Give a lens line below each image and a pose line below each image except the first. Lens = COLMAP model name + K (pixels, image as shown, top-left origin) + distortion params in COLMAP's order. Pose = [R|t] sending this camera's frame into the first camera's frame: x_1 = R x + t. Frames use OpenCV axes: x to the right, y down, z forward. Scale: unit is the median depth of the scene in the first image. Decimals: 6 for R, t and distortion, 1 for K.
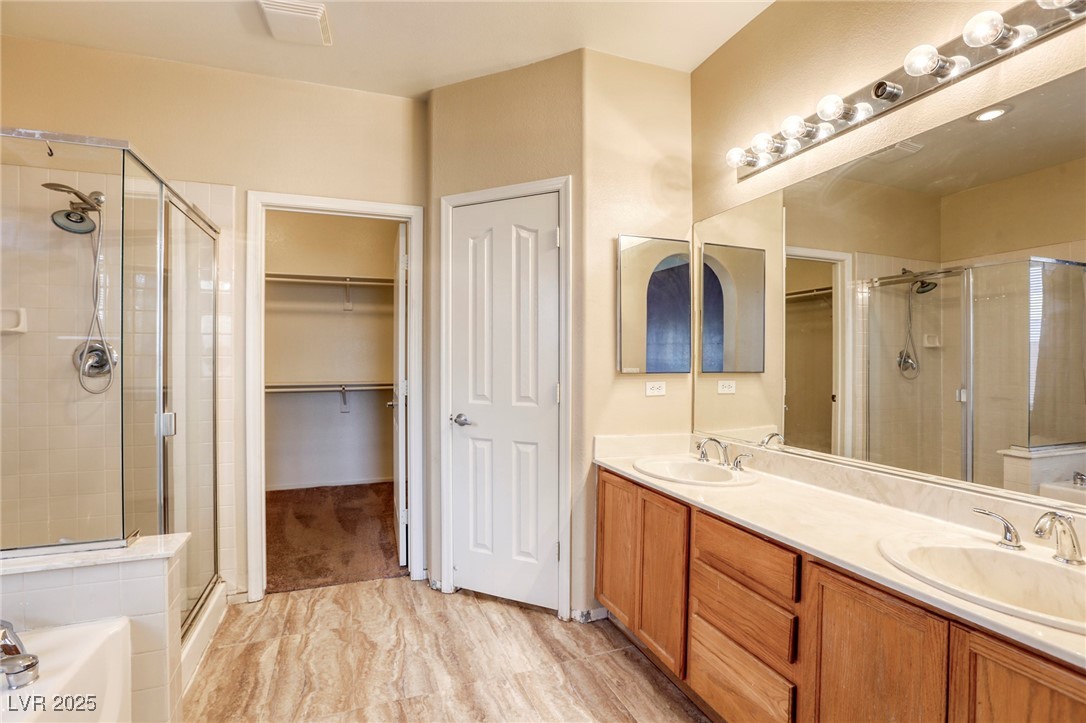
lens RADIAL K [[513.3, 0, 533.7], [0, 513.3, 355.6], [0, 0, 1]] dist [-0.041687, 0.015084]
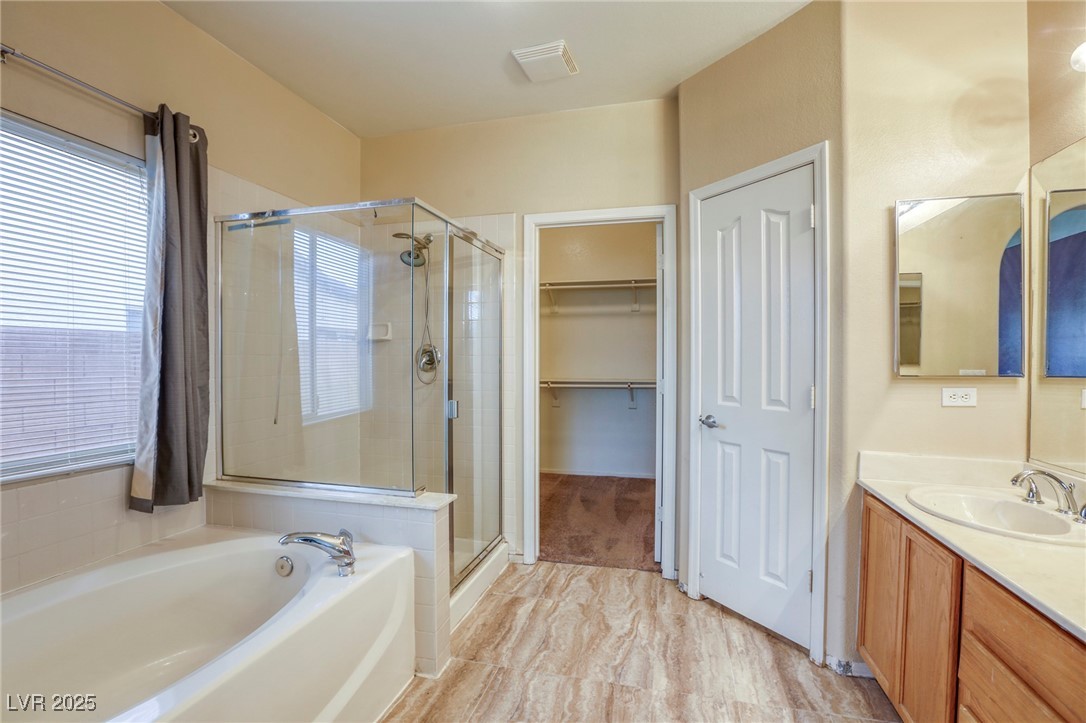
lens RADIAL K [[513.3, 0, 530.9], [0, 513.3, 355.9], [0, 0, 1]] dist [-0.041687, 0.015084]
pose [[0.817358, -0.002593, -0.576125, 0.150077], [0.004747, 0.999986, 0.002234, -0.000858], [0.576111, -0.004561, 0.817359, 0.034448]]
